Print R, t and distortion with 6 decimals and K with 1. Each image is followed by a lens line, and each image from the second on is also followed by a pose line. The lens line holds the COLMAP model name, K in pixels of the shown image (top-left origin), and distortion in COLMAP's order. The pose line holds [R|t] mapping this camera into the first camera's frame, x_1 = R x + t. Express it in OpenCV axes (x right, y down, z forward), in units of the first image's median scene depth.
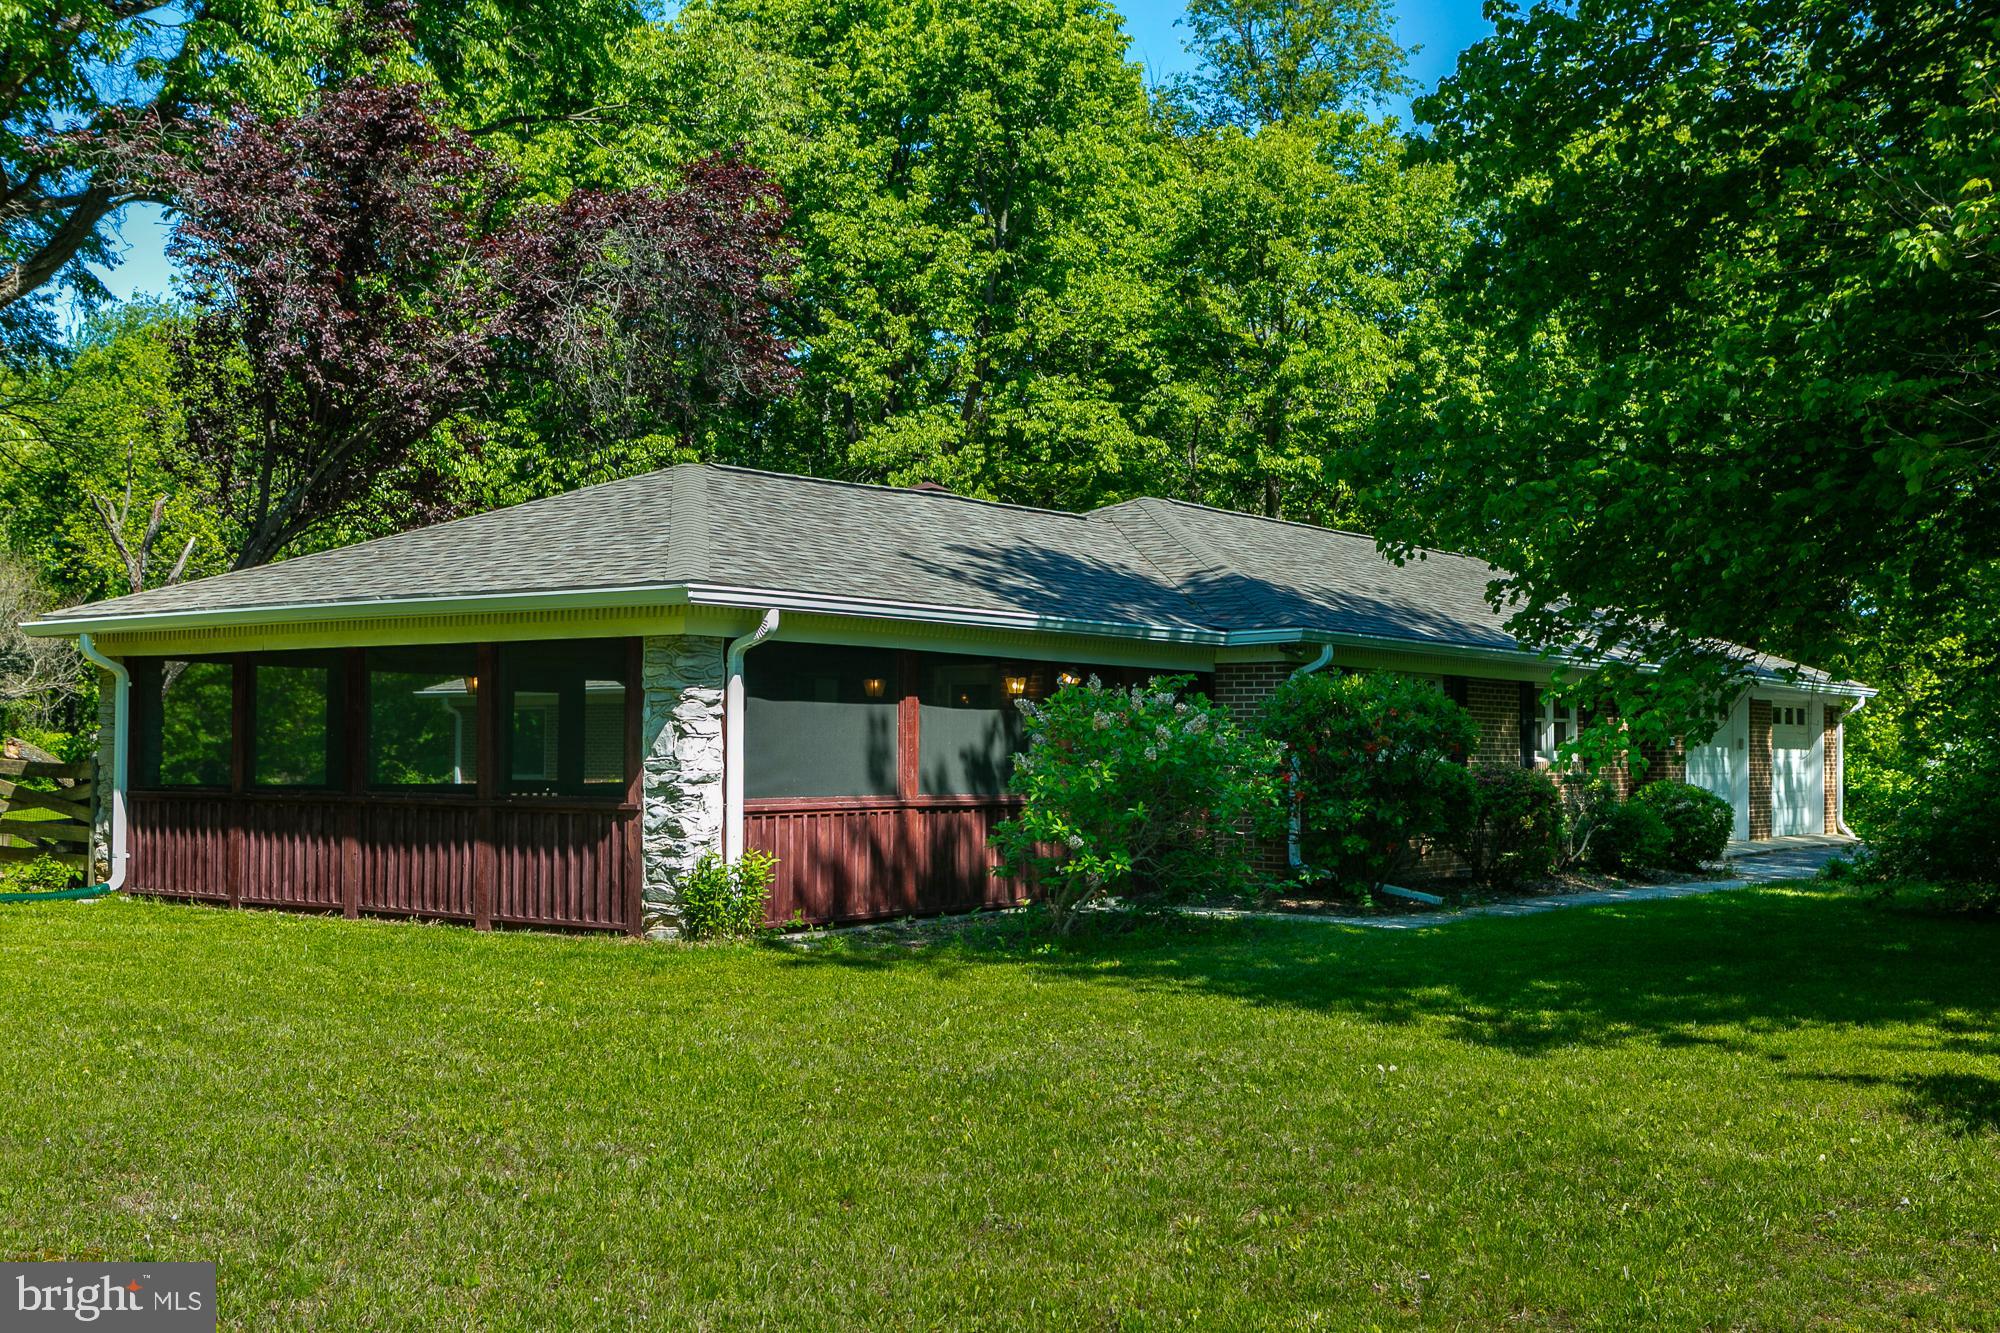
lens RADIAL K [[2297.8, 0, 1010.1], [0, 2297.8, 669.4], [0, 0, 1]] dist [-0.055155, 0.000000]
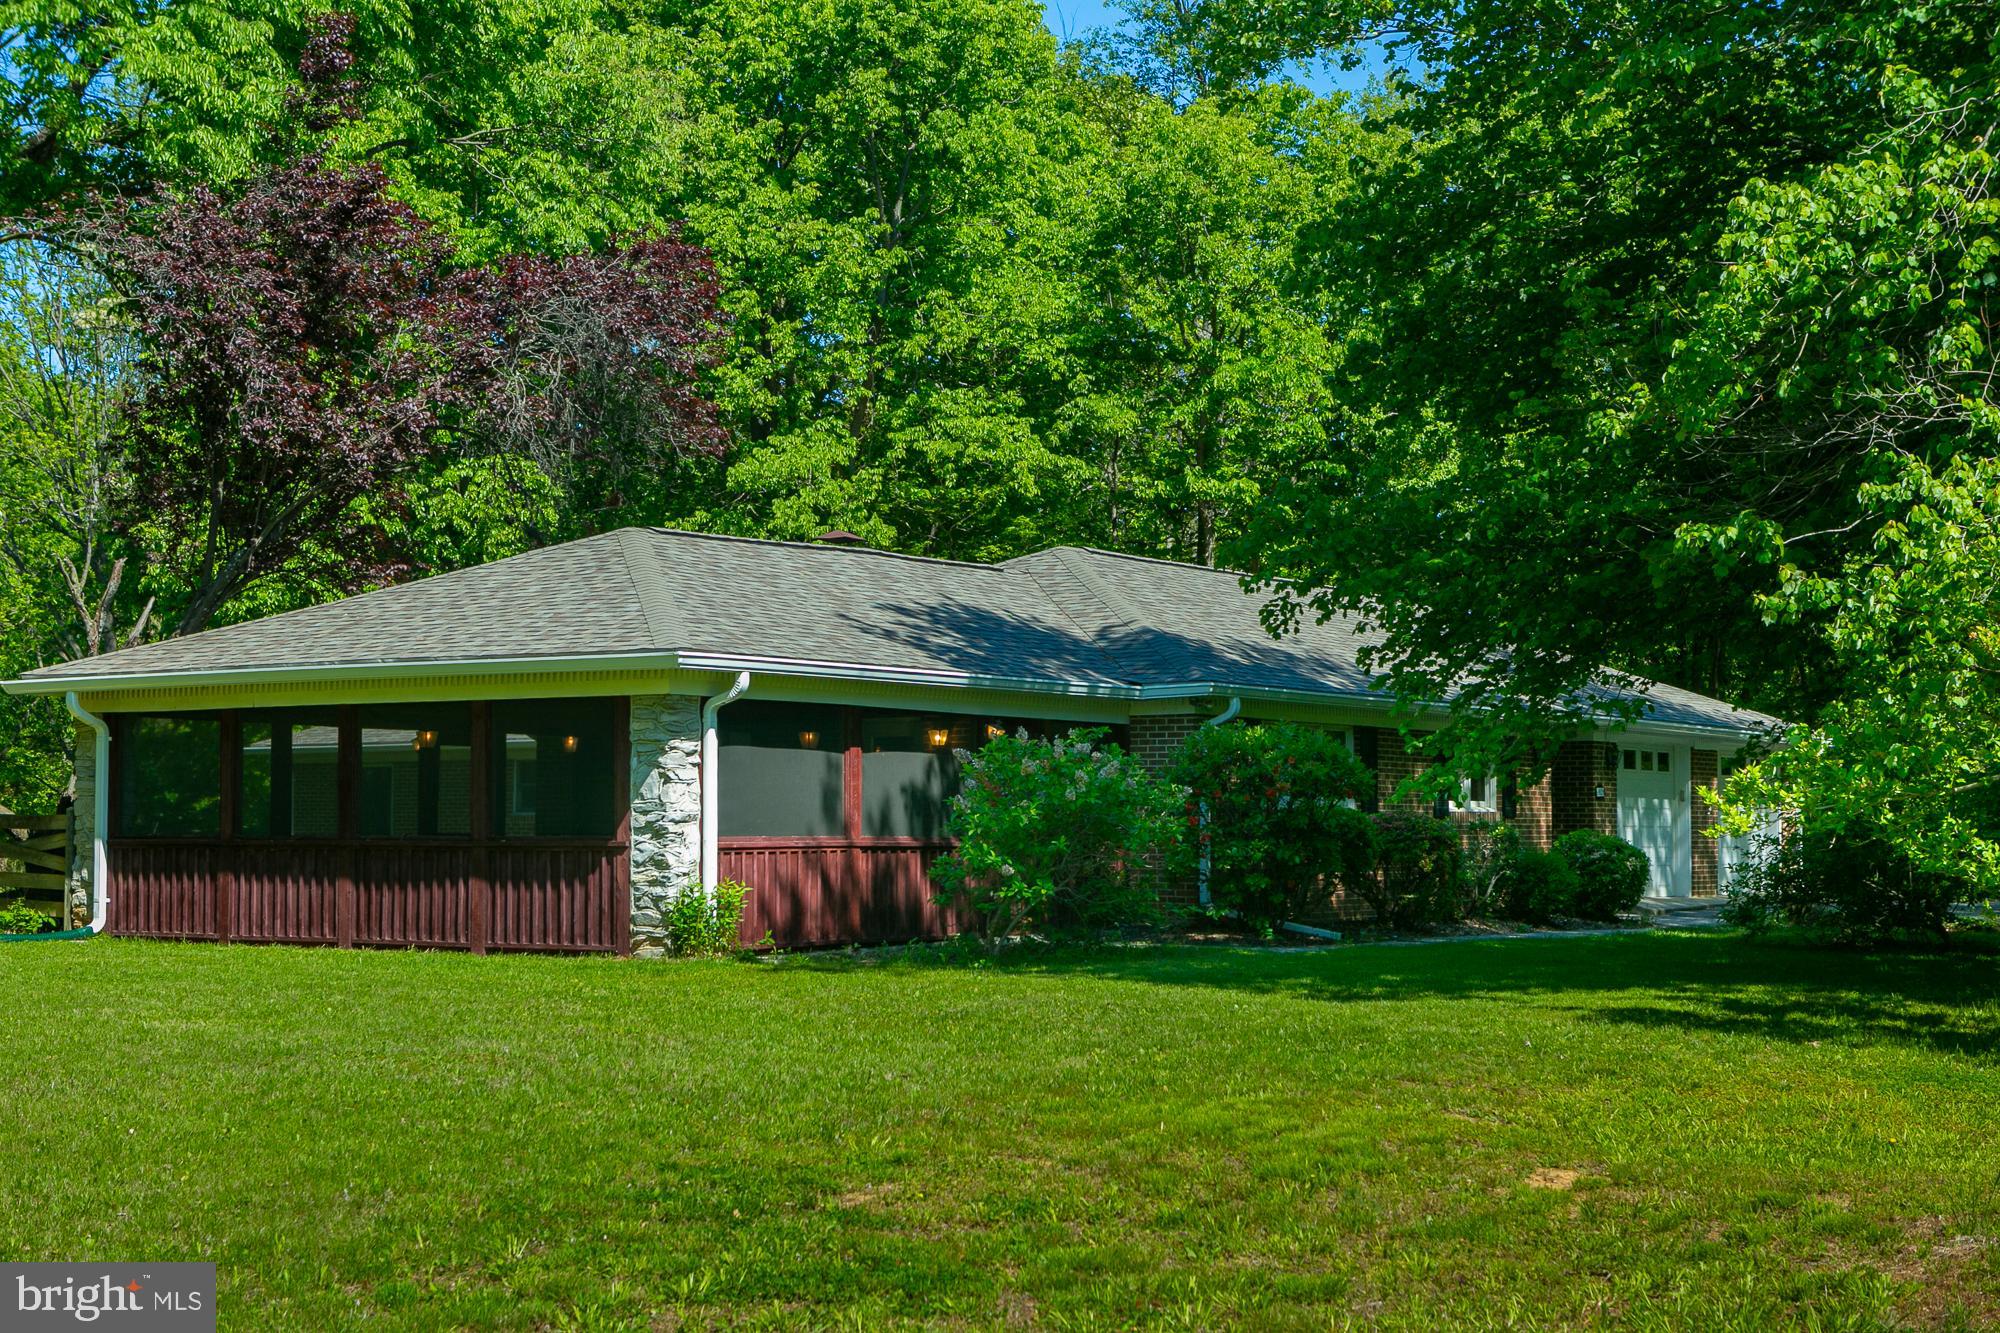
lens RADIAL K [[3061.0, 0, 1000.2], [0, 3061.0, 673.5], [0, 0, 1]] dist [-0.024185, 0.000000]
pose [[0.999199, -0.002678, 0.039928, -0.028355], [0.003251, 0.999893, -0.014291, -0.002259], [-0.039886, 0.014409, 0.999100, -0.430767]]
